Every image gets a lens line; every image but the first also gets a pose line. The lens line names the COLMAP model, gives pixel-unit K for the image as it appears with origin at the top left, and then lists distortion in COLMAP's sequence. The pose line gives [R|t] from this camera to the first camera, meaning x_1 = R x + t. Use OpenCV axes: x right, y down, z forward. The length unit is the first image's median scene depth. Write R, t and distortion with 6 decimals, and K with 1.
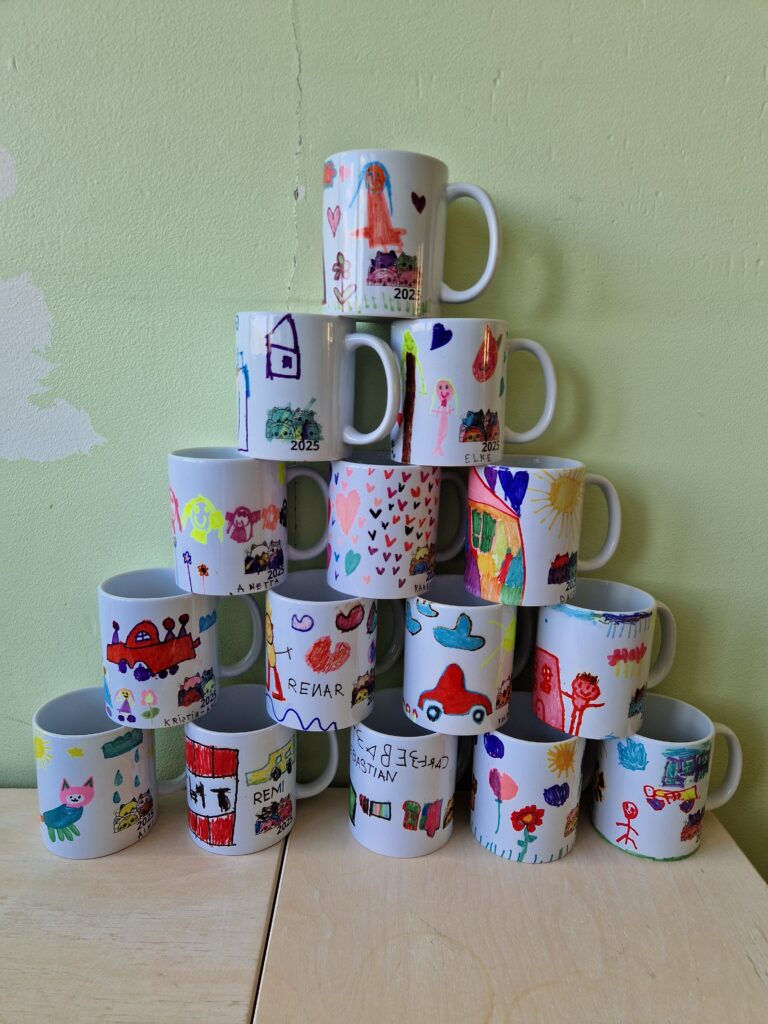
lens RADIAL K [[675.2, 0, 392.6], [0, 675.2, 512.7], [0, 0, 1]] dist [0.054399, -0.034840]
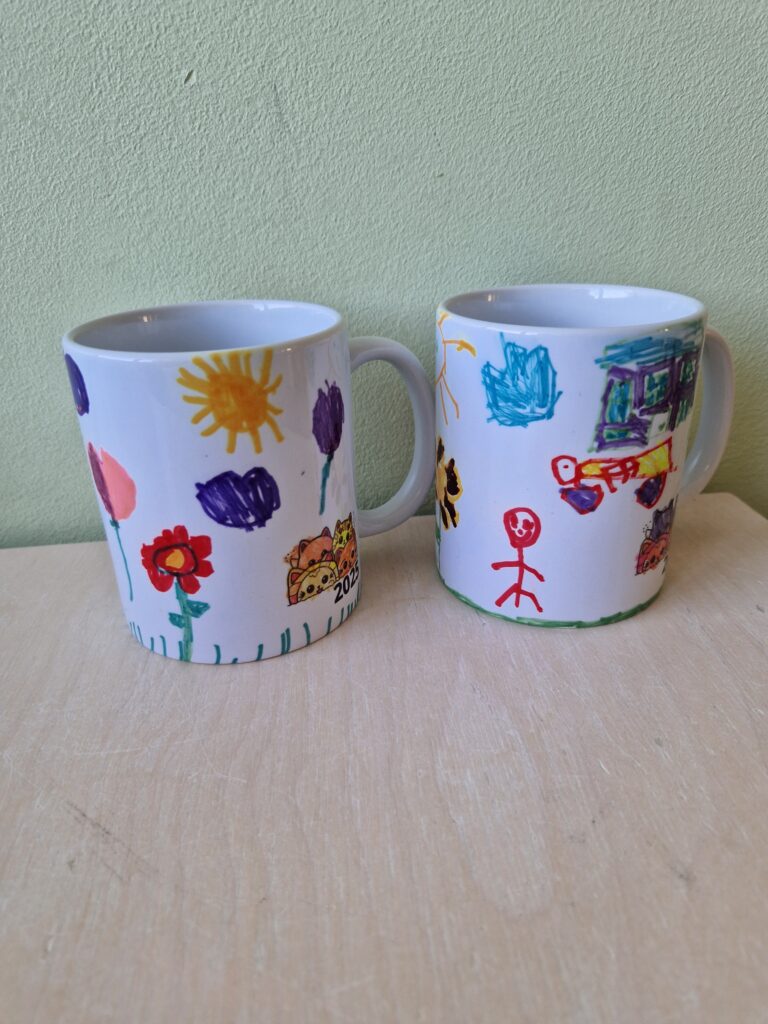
lens RADIAL K [[683.6, 0, 384.0], [0, 683.6, 512.0], [0, 0, 1]] dist [0.043533, -0.033826]
pose [[0.972466, -0.161556, 0.167959, 0.212628], [0.117671, 0.962485, 0.244491, 0.337126], [-0.201157, -0.217995, 0.954994, 0.668835]]
